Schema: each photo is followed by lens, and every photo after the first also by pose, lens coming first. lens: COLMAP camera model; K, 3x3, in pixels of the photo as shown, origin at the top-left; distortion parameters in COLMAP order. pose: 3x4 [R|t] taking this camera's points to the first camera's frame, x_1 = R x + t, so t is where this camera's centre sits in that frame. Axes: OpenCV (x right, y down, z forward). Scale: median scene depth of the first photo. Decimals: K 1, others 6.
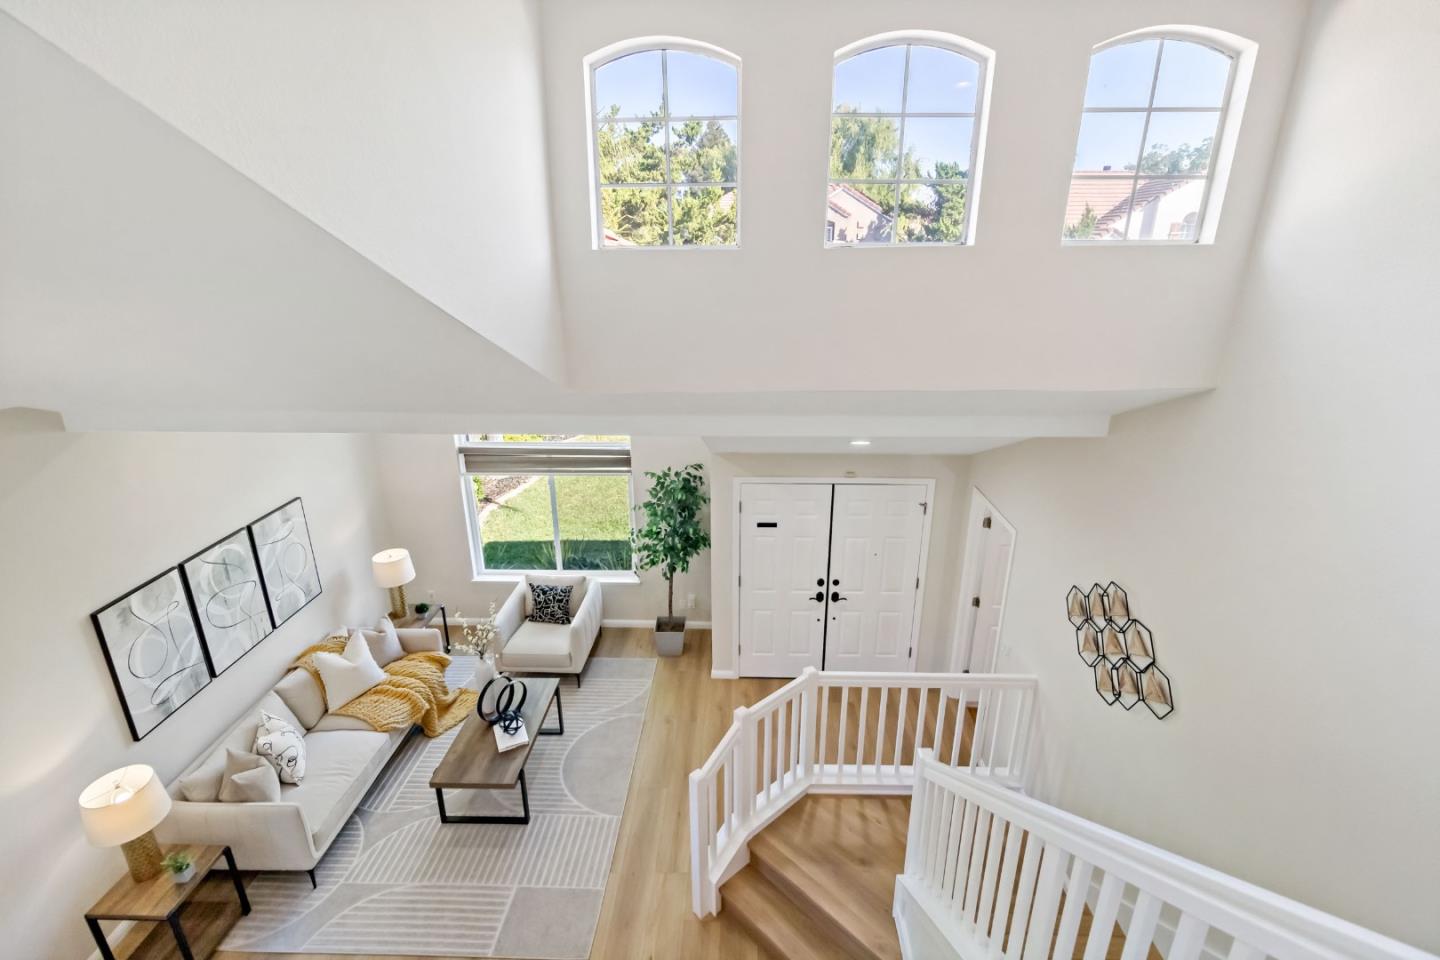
lens RADIAL K [[675.0, 0, 727.9], [0, 675.0, 449.2], [0, 0, 1]] dist [-0.002726, -0.000300]
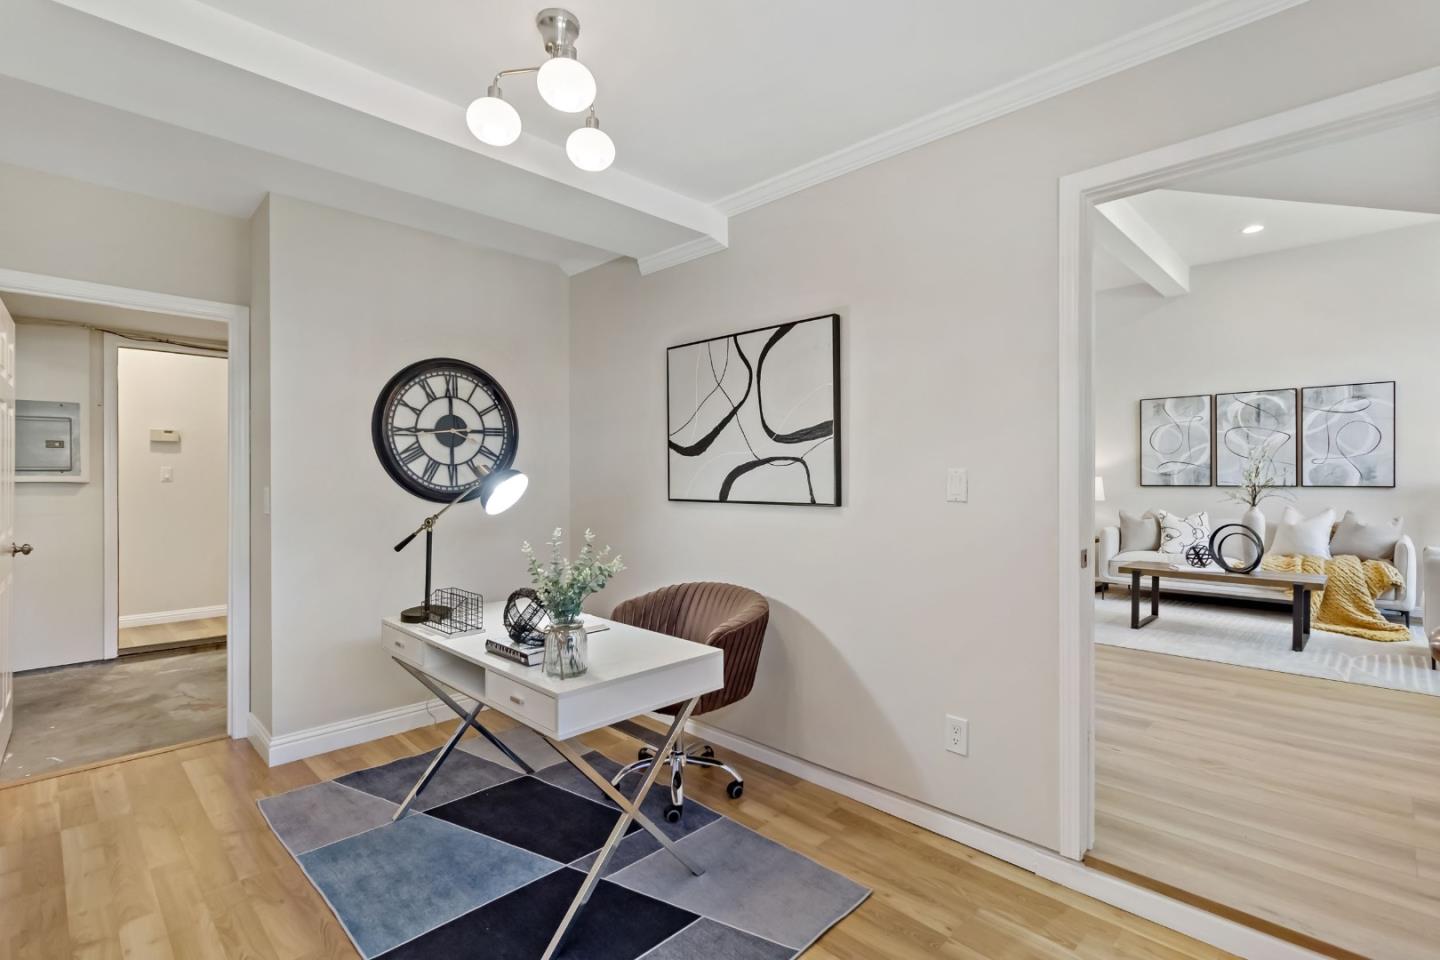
lens RADIAL K [[675.0, 0, 727.9], [0, 675.0, 449.2], [0, 0, 1]] dist [-0.002726, -0.000300]
pose [[-0.674675, -0.021423, -0.737804, 0.871019], [-0.211678, 0.963208, 0.165599, 0.244854], [0.707111, 0.267902, -0.654387, 1.140477]]
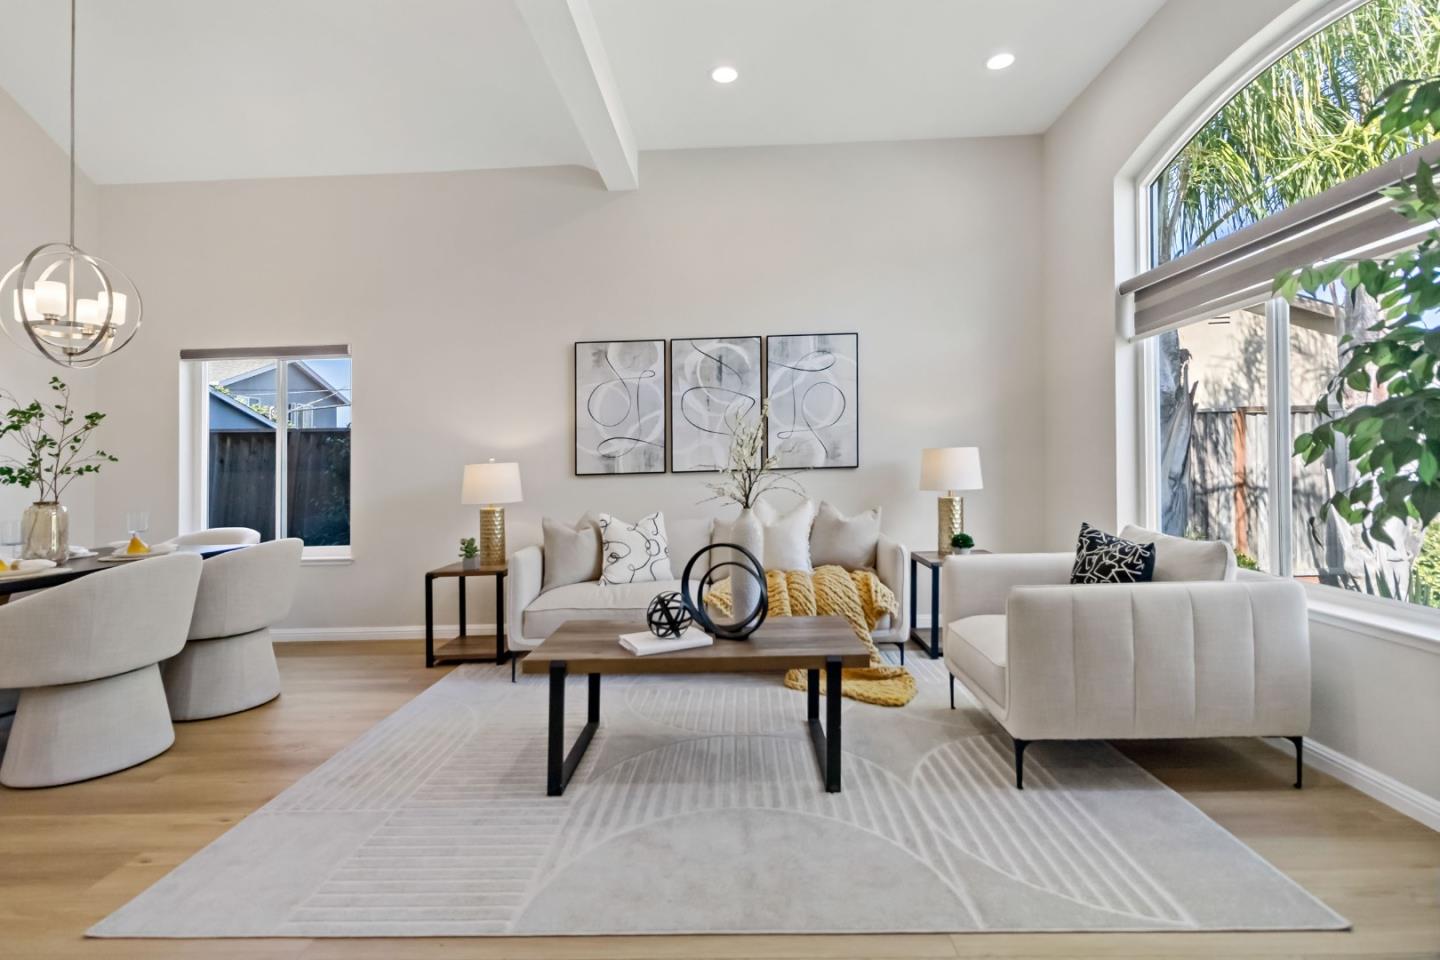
lens RADIAL K [[675.0, 0, 727.9], [0, 675.0, 449.2], [0, 0, 1]] dist [-0.002726, -0.000300]
pose [[0.014859, -0.009499, -0.999844, 0.164027], [-0.269694, 0.962856, -0.013155, 0.291703], [0.962832, 0.269847, 0.011745, 1.026901]]
